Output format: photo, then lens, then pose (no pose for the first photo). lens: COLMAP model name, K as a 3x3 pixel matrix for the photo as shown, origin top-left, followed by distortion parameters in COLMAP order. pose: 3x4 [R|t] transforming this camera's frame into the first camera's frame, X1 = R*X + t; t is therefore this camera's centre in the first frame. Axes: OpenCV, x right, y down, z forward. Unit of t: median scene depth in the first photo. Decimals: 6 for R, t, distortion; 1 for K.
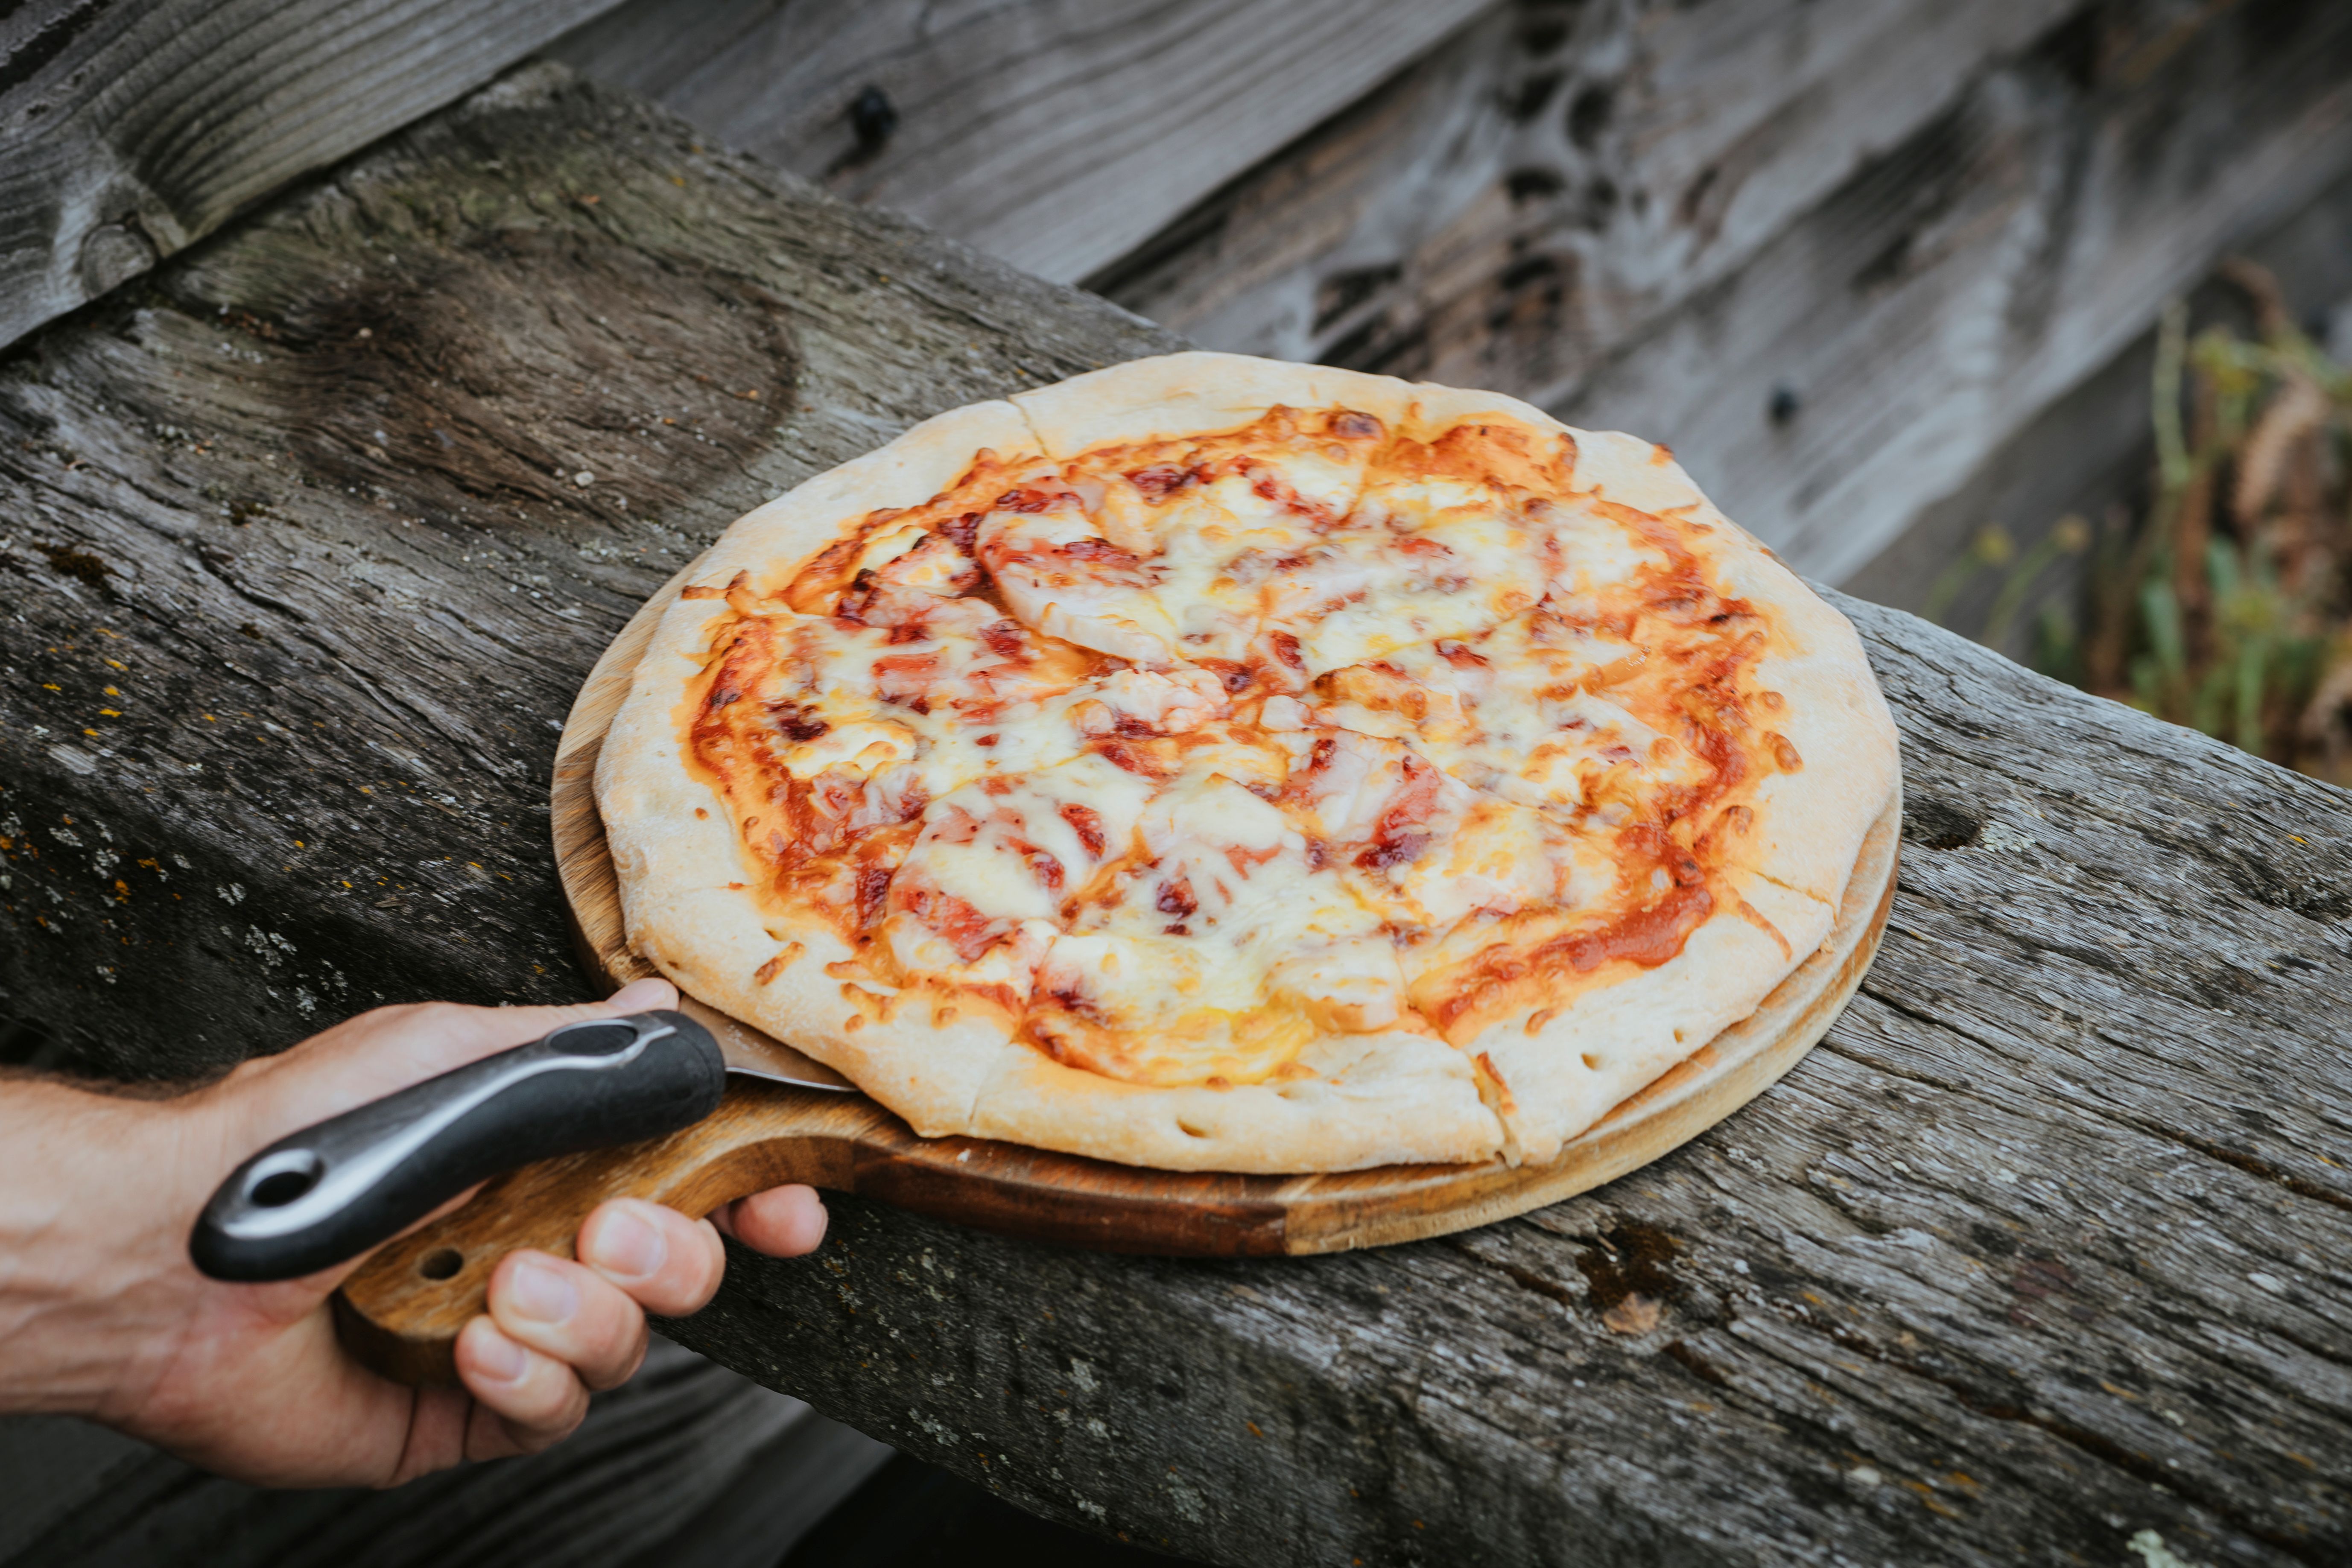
lens RADIAL K [[6062.6, 0, 1220.6], [0, 6062.6, 680.2], [0, 0, 1]] dist [0.396076, -0.043825]
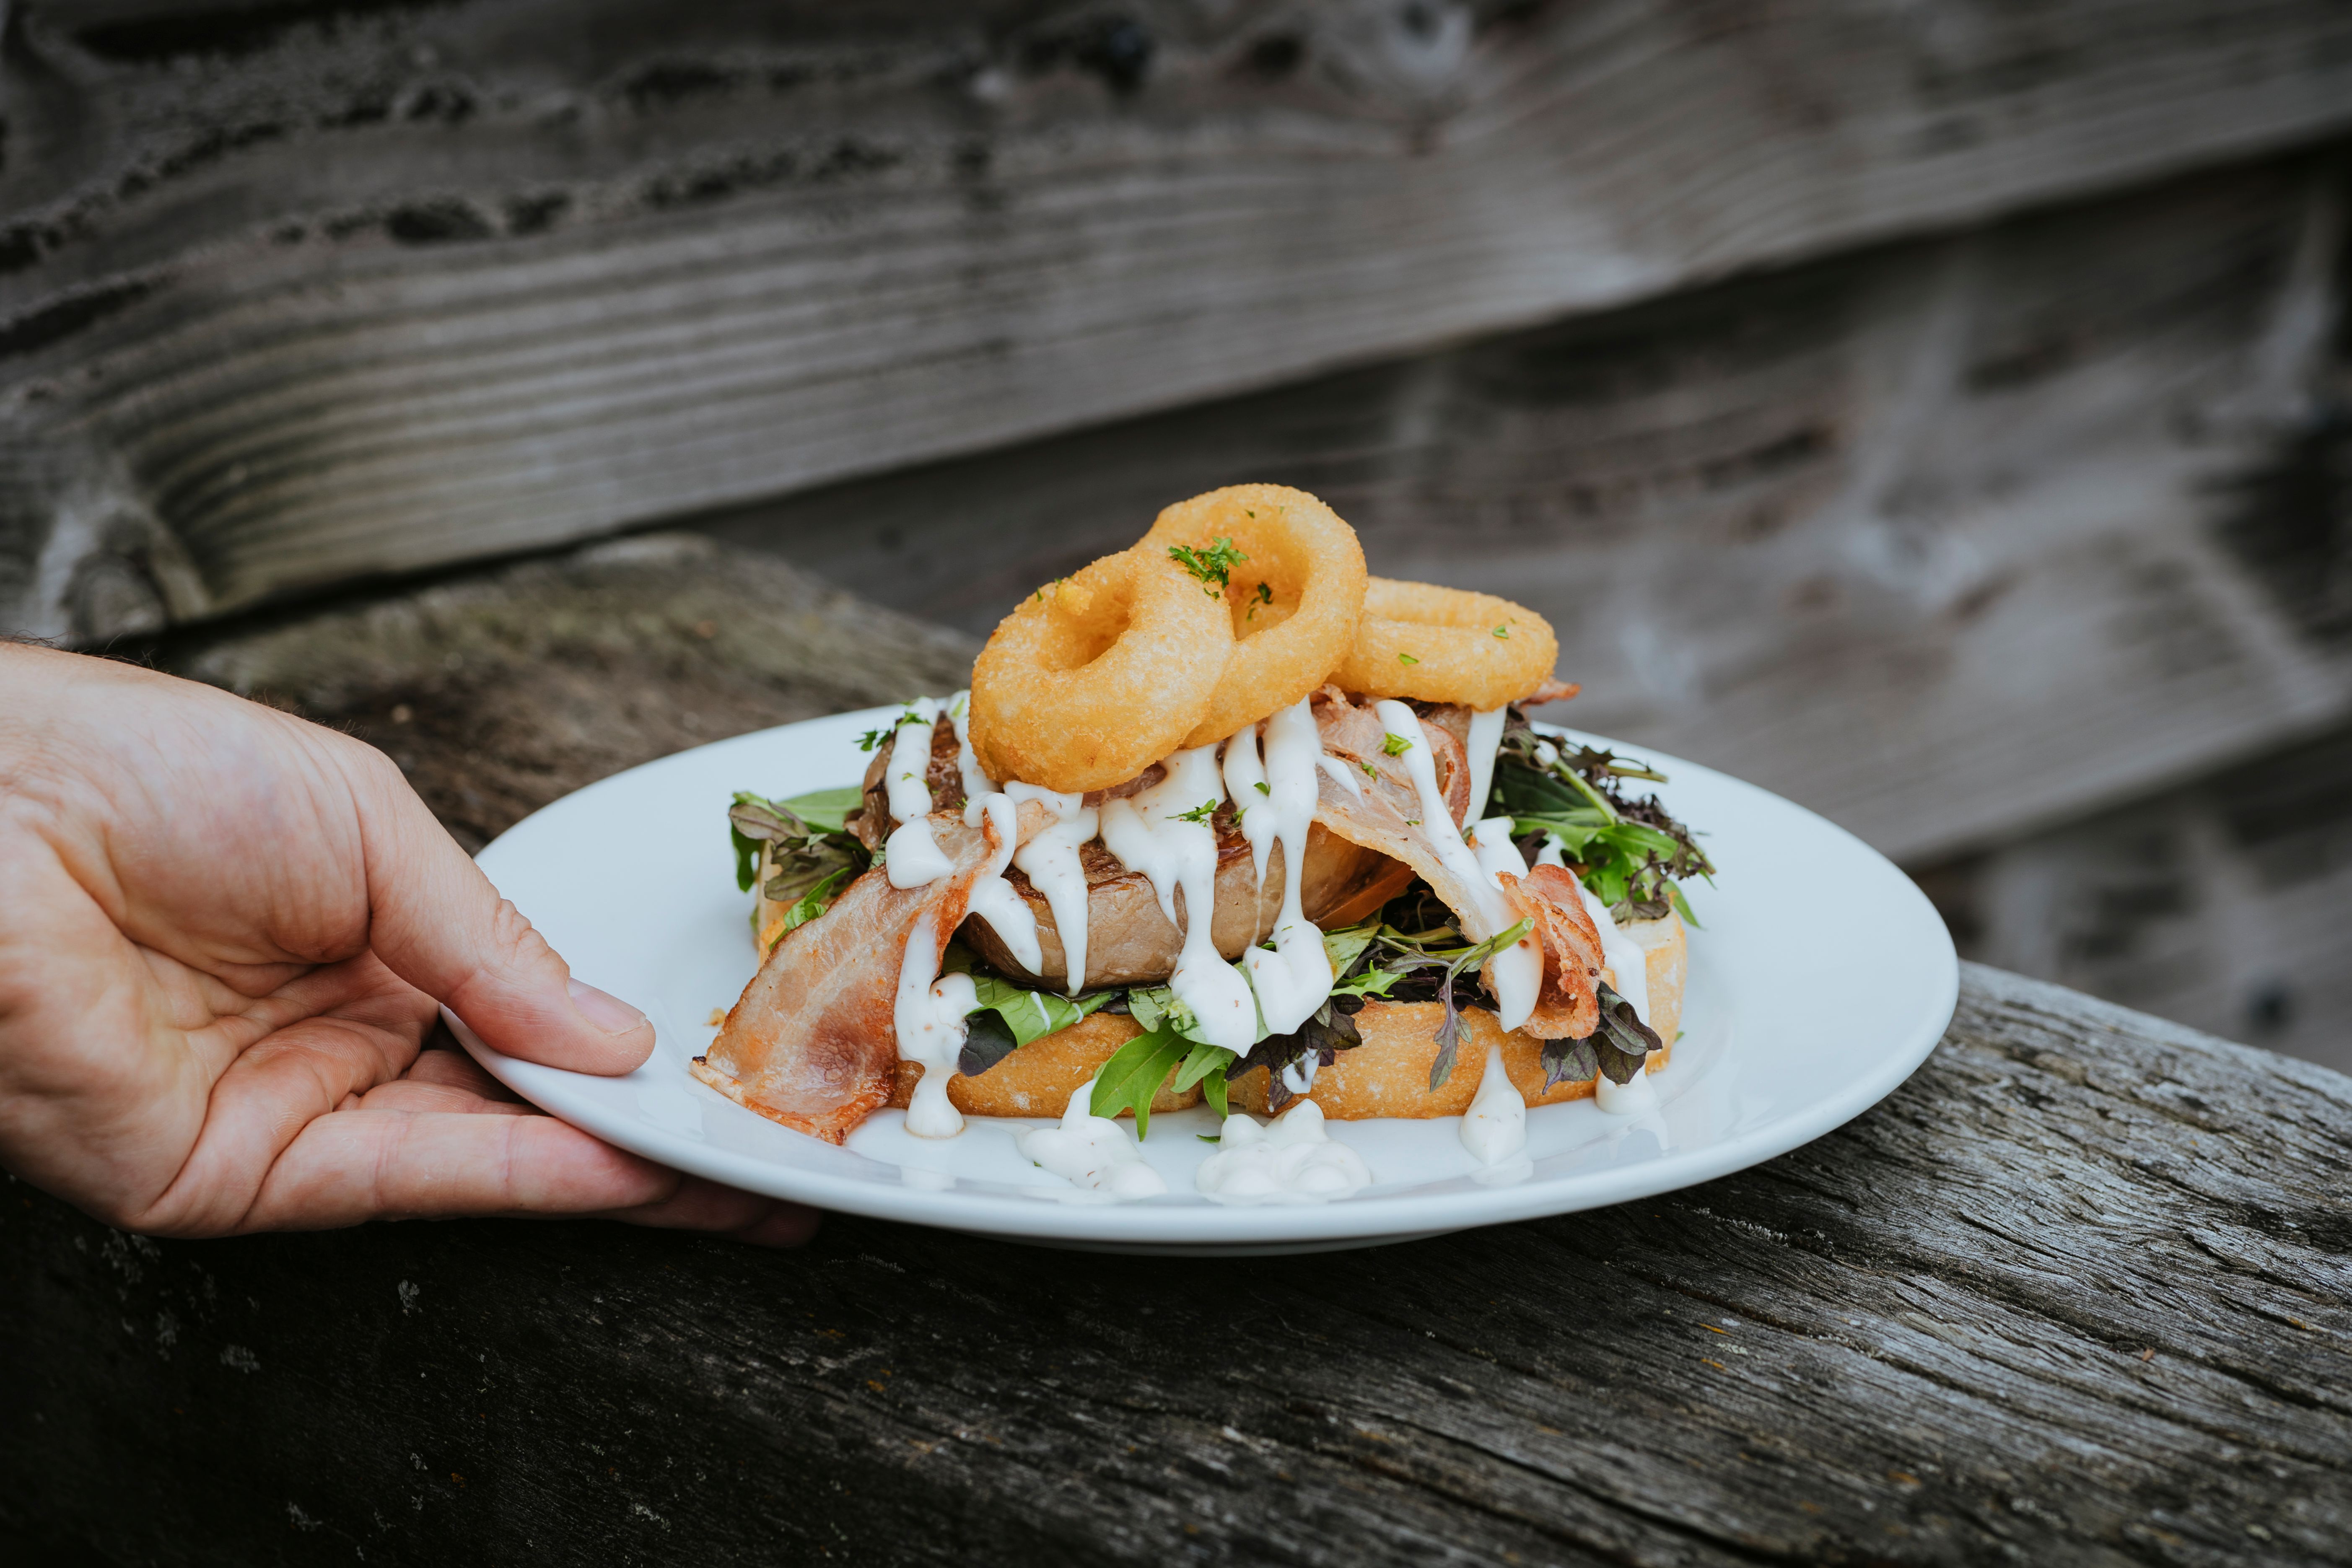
lens RADIAL K [[6297.9, 0, 1096.4], [0, 6297.9, 723.5], [0, 0, 1]] dist [0.497084, 1.599789]
pose [[0.992351, 0.062528, -0.106440, 0.047487], [-0.092091, 0.949171, -0.300987, 0.212693], [0.082209, 0.308487, 0.947670, 0.226896]]
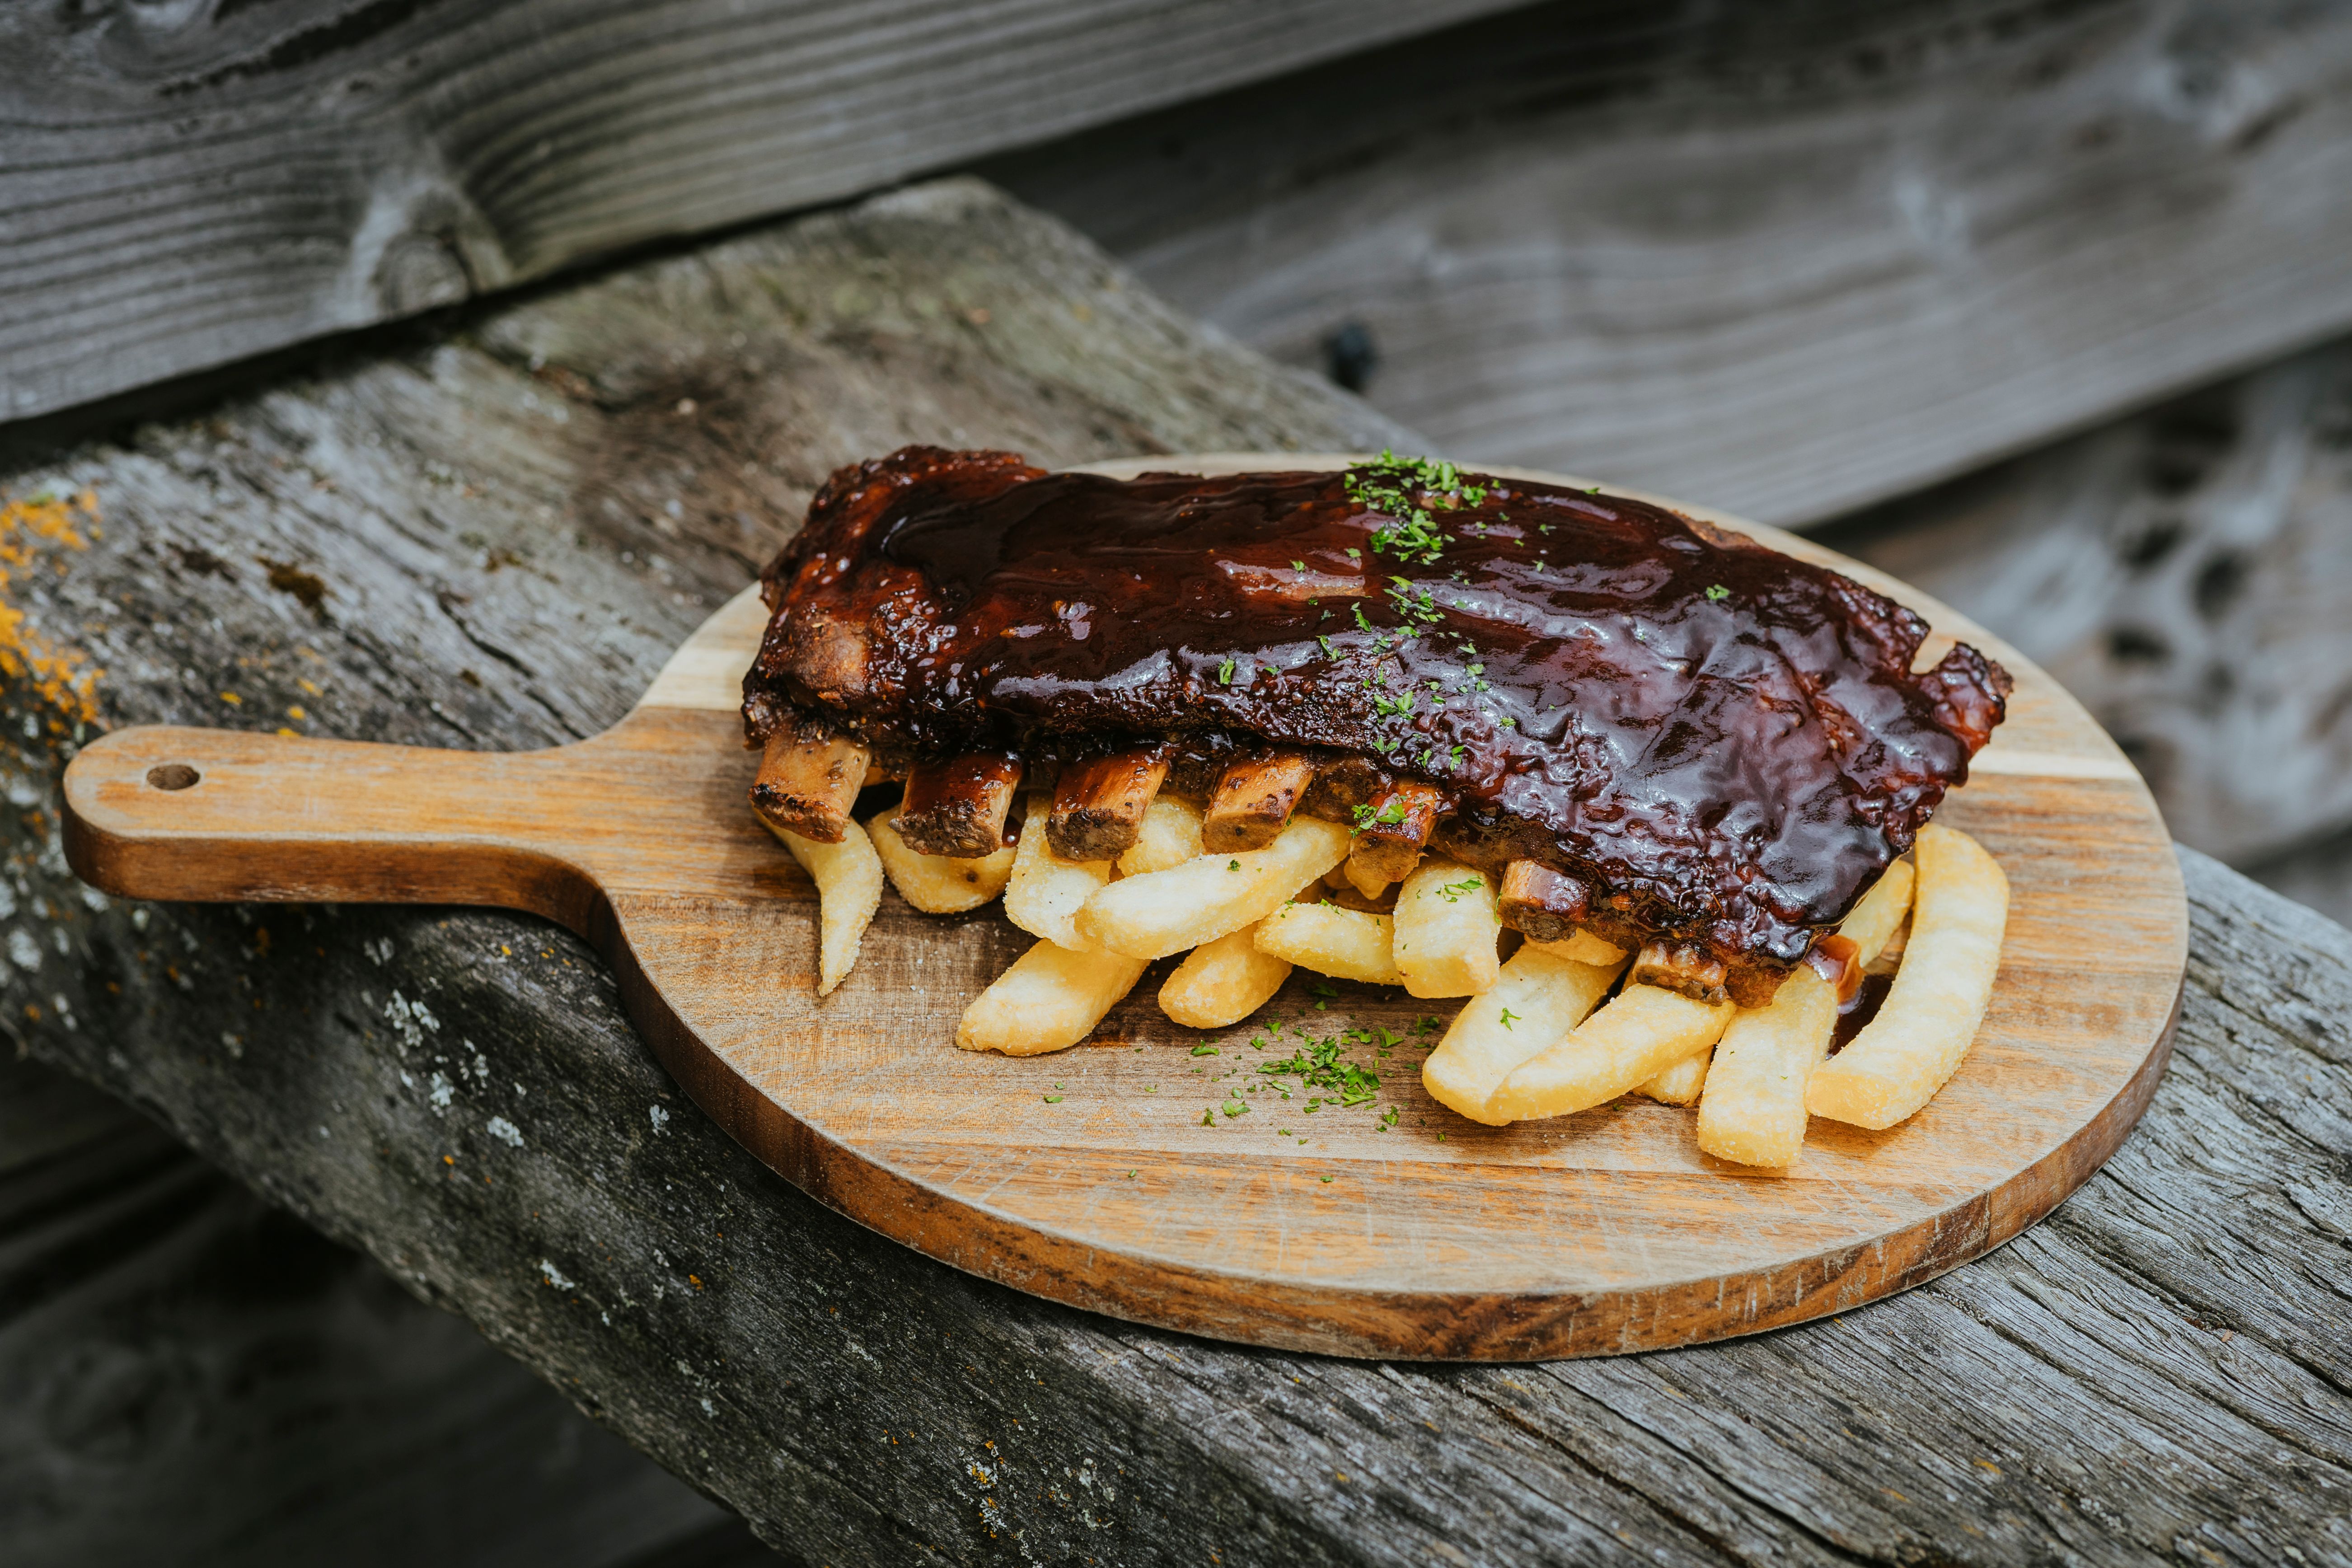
lens RADIAL K [[6600.2, 0, 1240.4], [0, 6600.2, 750.7], [0, 0, 1]] dist [0.449455, 0.892402]
pose [[0.981583, 0.154967, -0.111713, 0.053857], [-0.167184, 0.979789, -0.109834, 0.089207], [0.092434, 0.126488, 0.987652, 0.101209]]
